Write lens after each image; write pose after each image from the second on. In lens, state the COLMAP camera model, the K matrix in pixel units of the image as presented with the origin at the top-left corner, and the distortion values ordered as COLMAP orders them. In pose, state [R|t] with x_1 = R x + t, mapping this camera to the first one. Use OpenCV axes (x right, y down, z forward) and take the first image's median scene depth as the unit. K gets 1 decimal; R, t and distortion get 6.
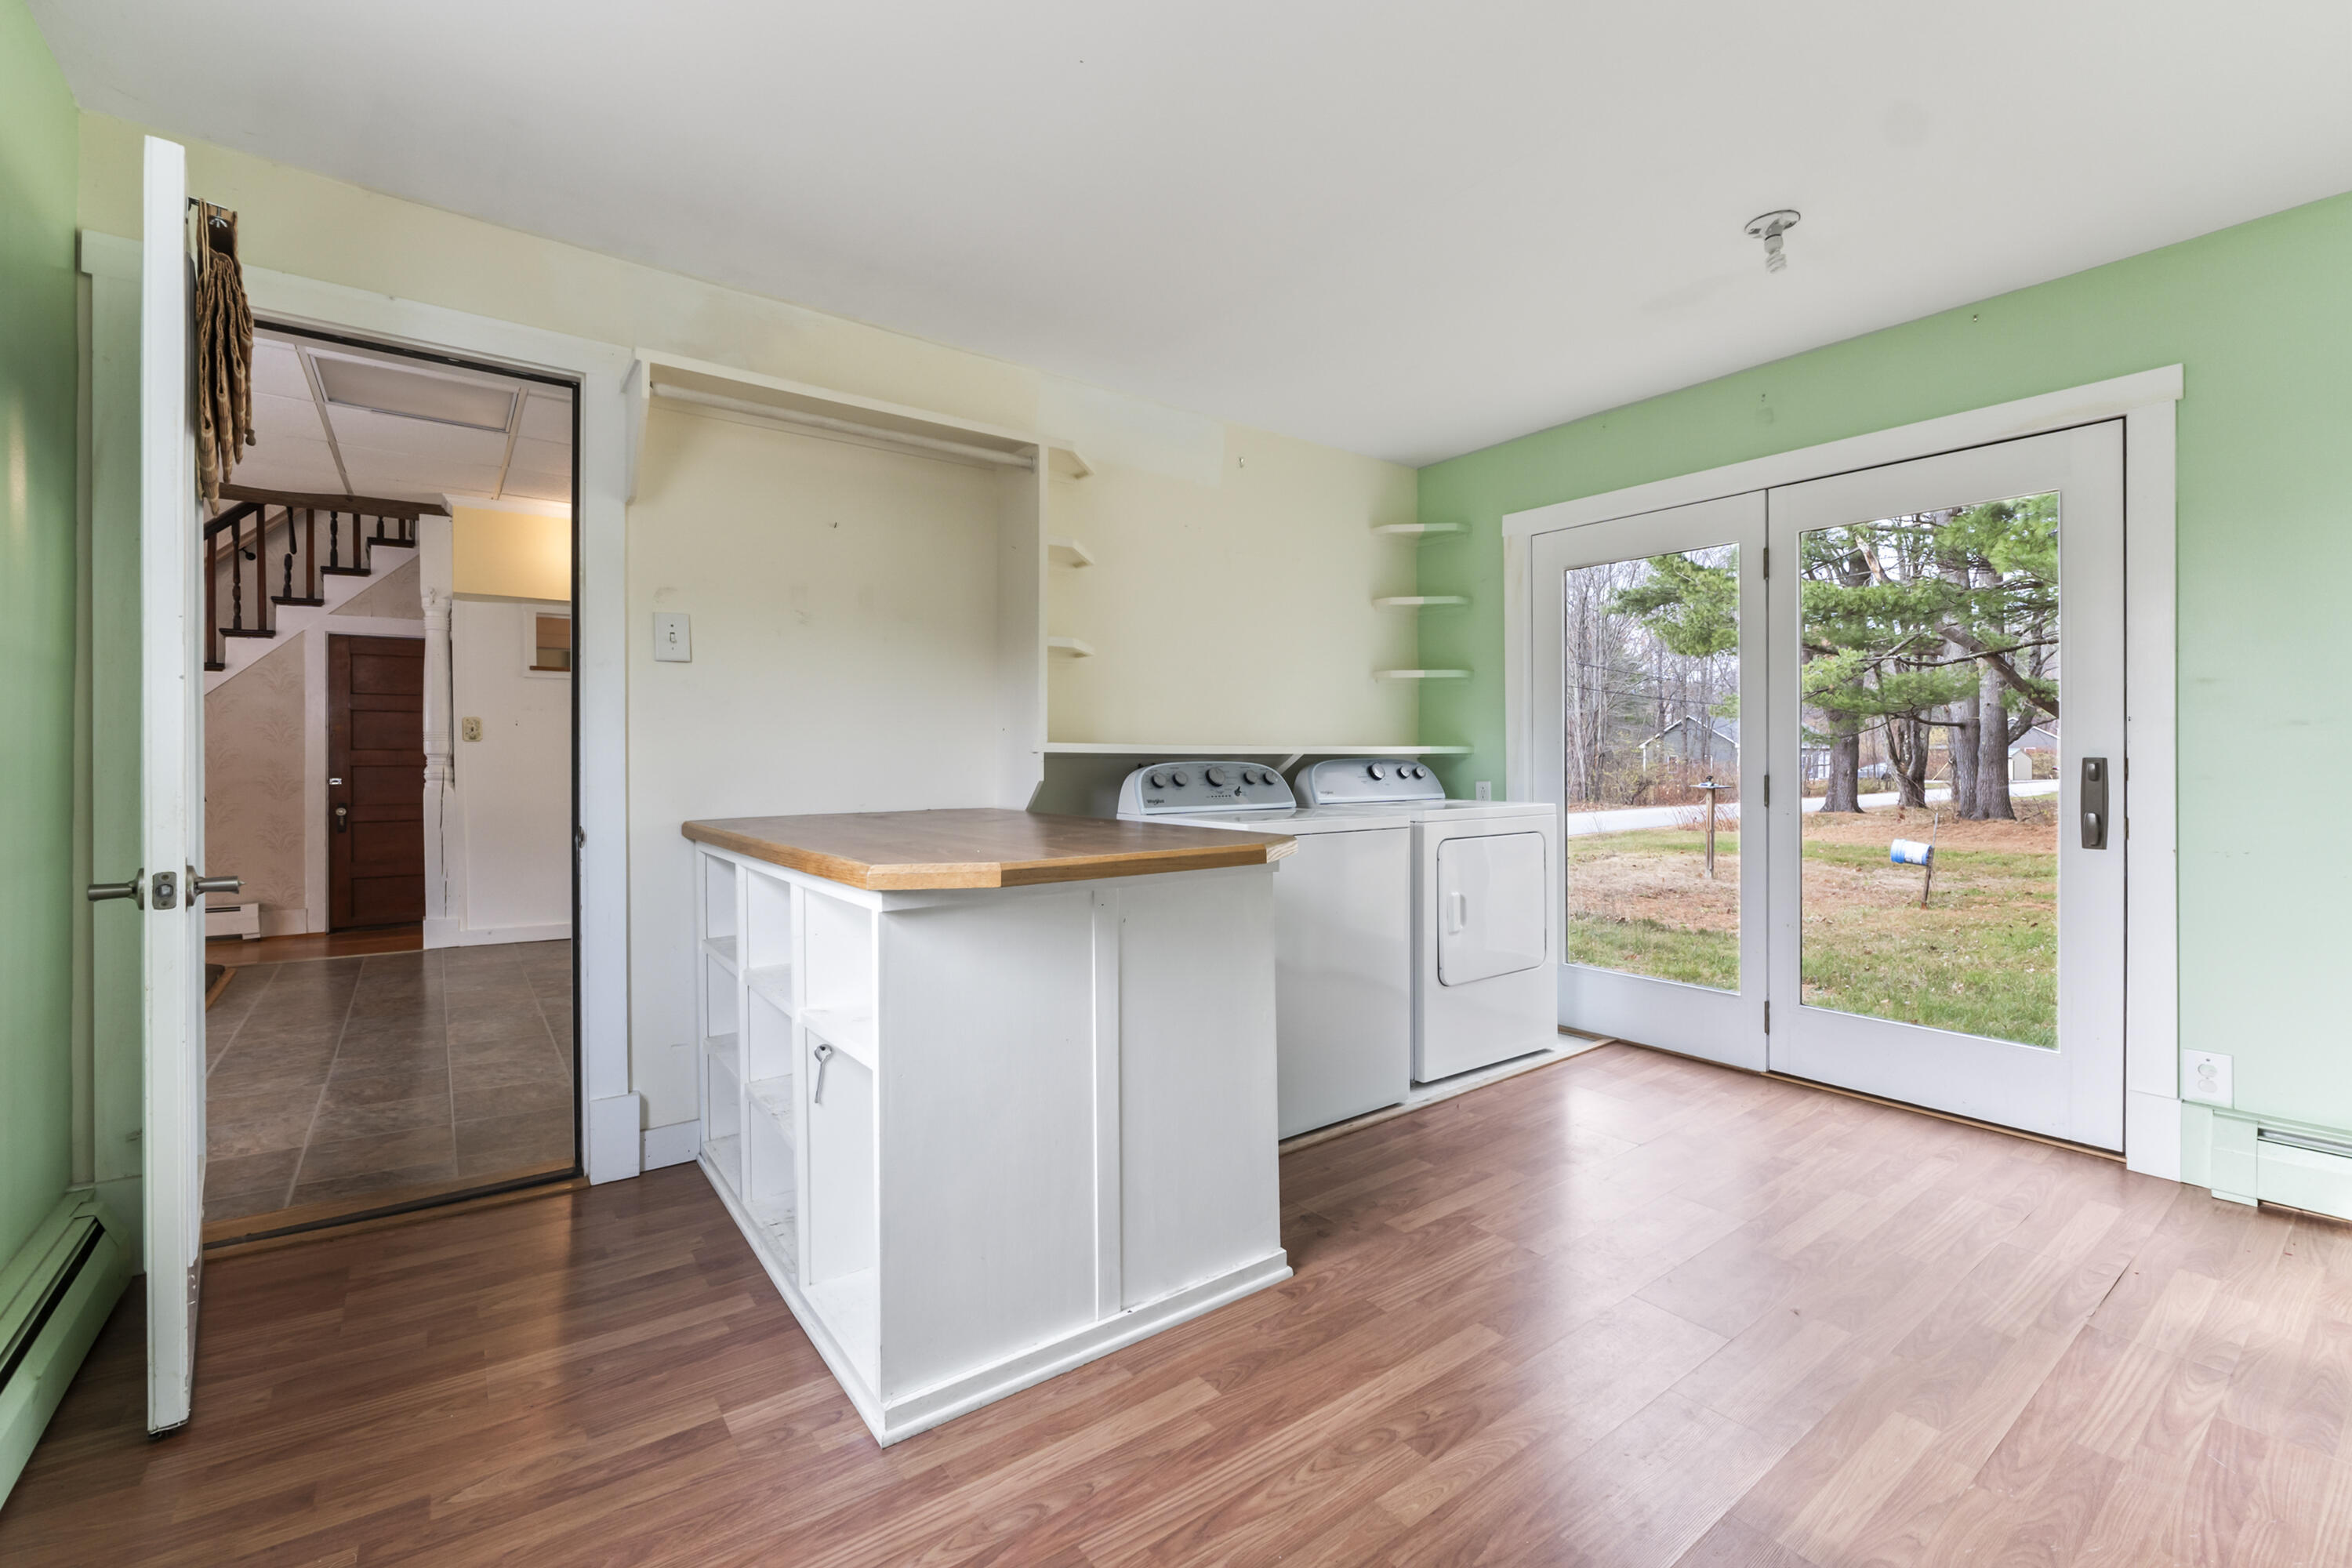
lens RADIAL K [[1006.3, 0, 1191.4], [0, 1006.3, 767.5], [0, 0, 1]] dist [-0.006710, -0.000100]
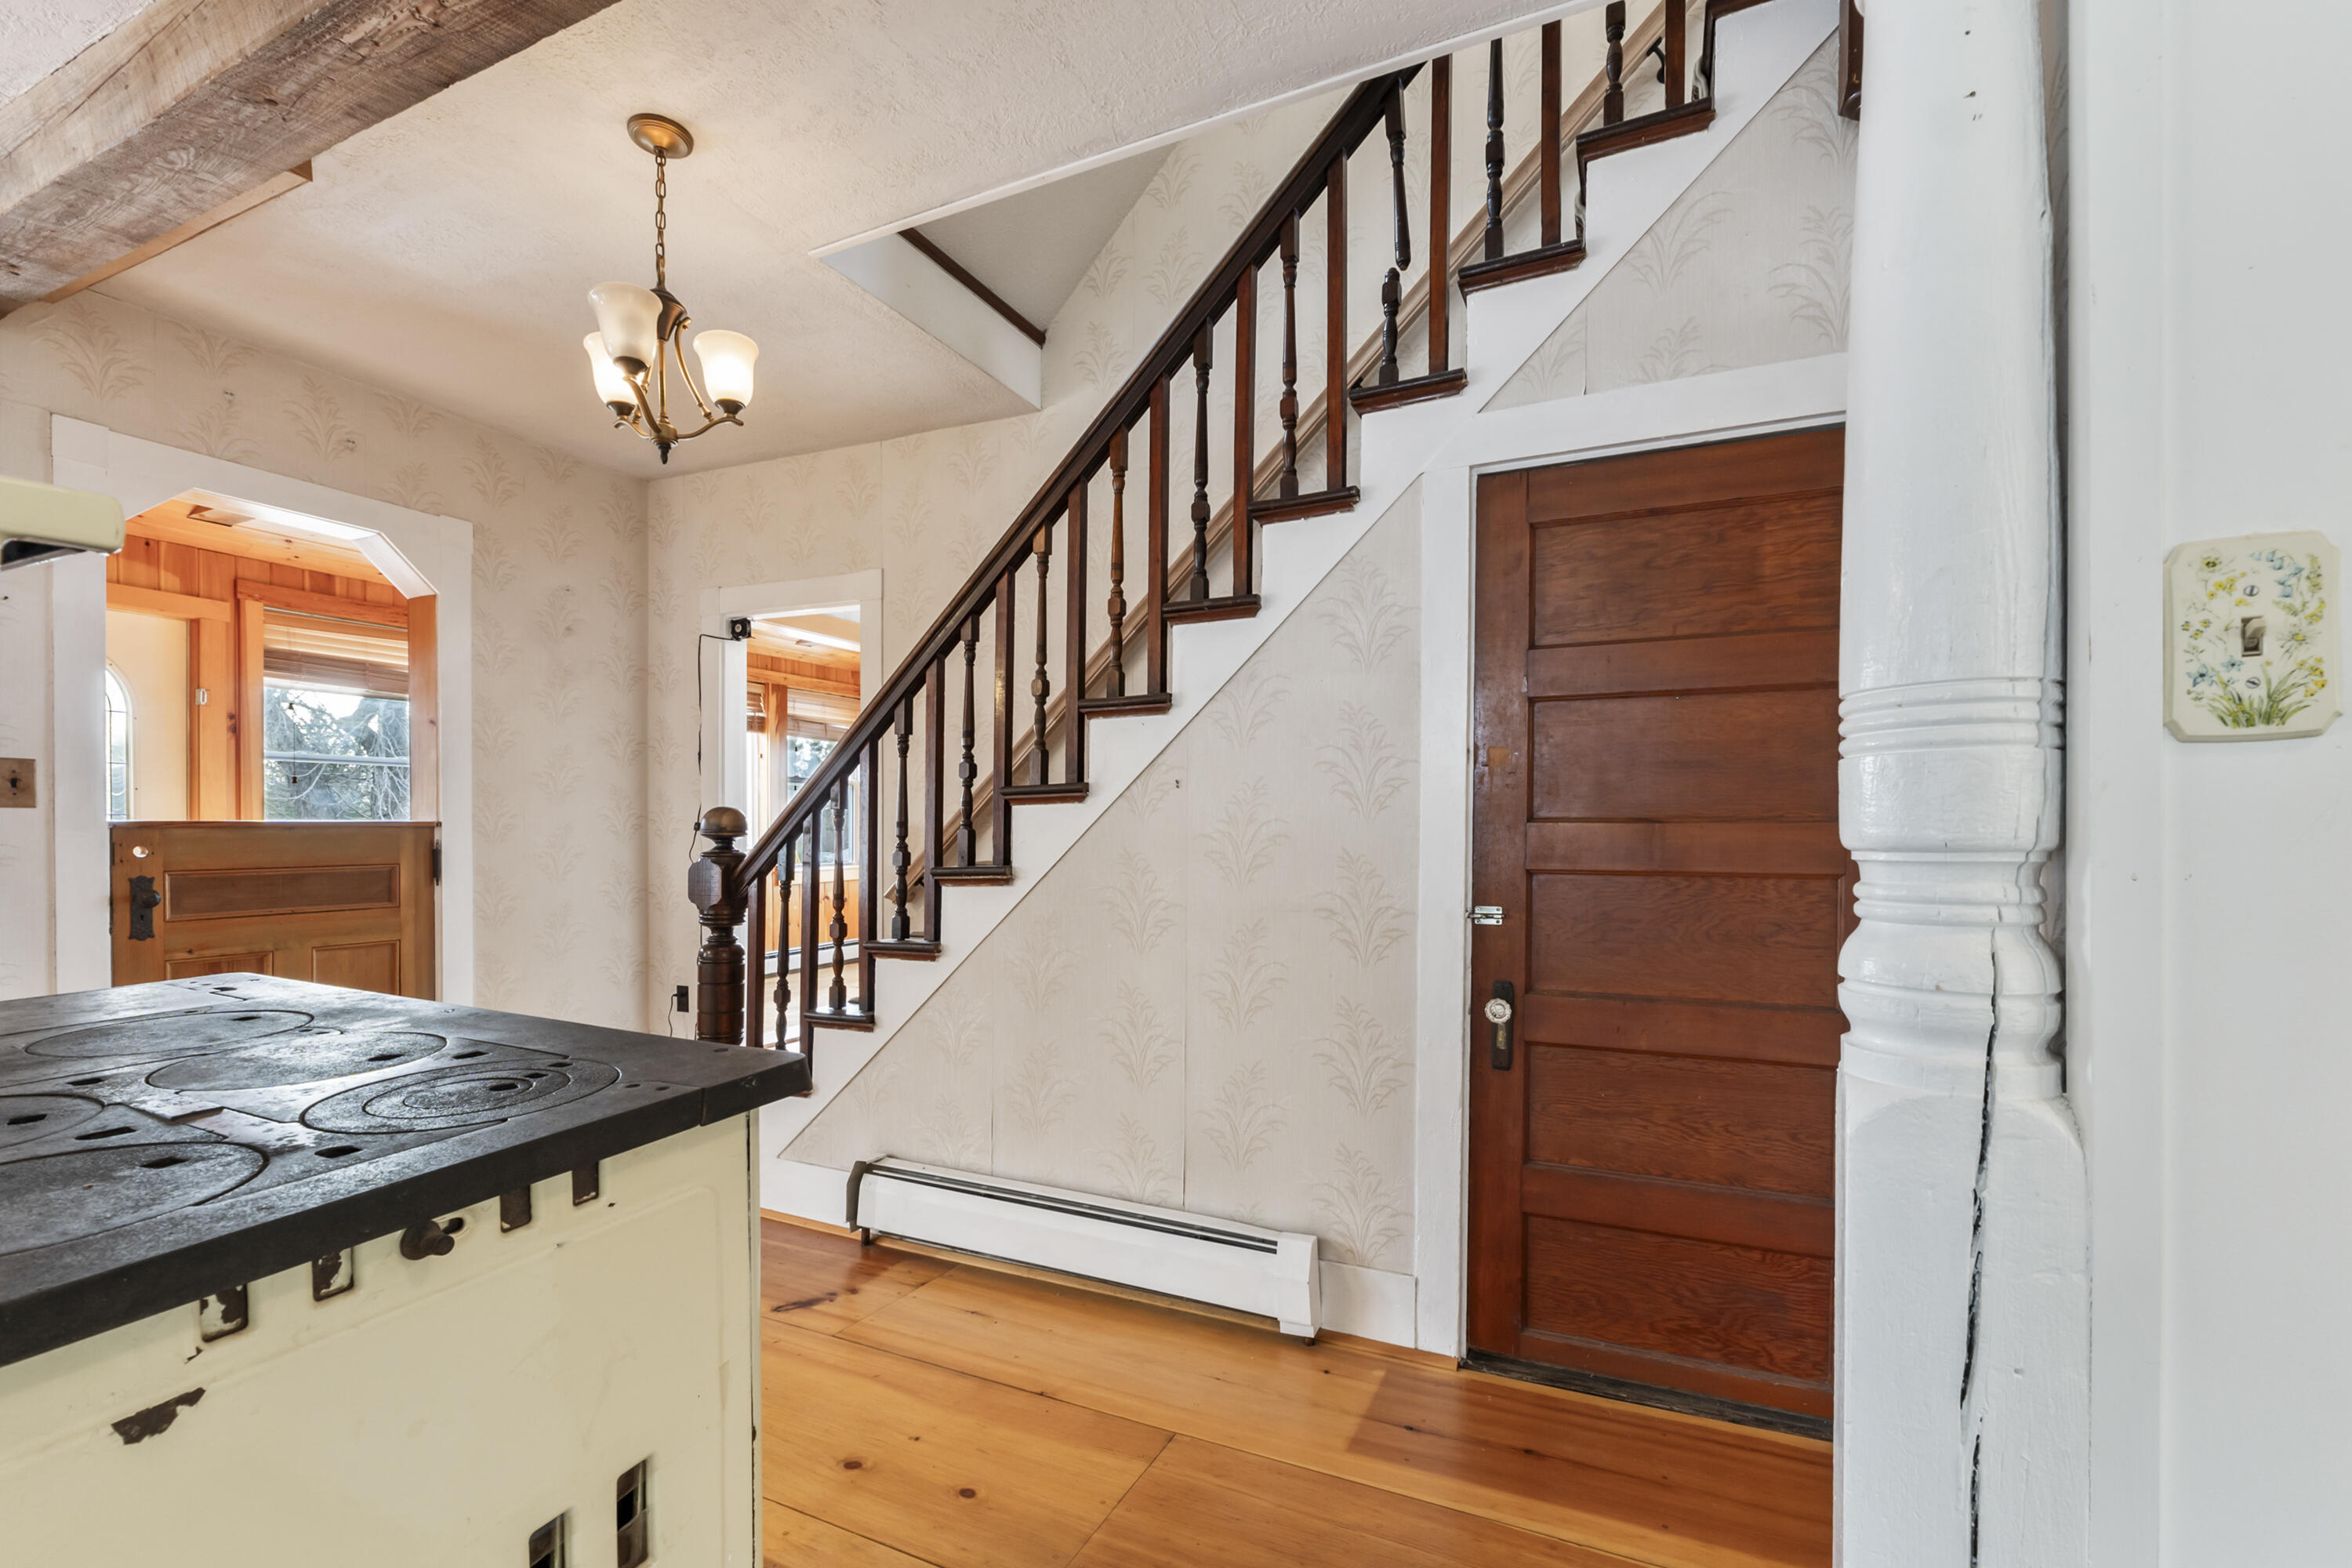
lens RADIAL K [[1006.3, 0, 1180.3], [0, 1006.3, 848.6], [0, 0, 1]] dist [-0.006710, -0.000100]
pose [[0.464502, 0.018350, -0.885382, -0.615188], [-0.011299, 0.999827, 0.014794, -0.012502], [0.885500, 0.003132, 0.464629, 0.764411]]
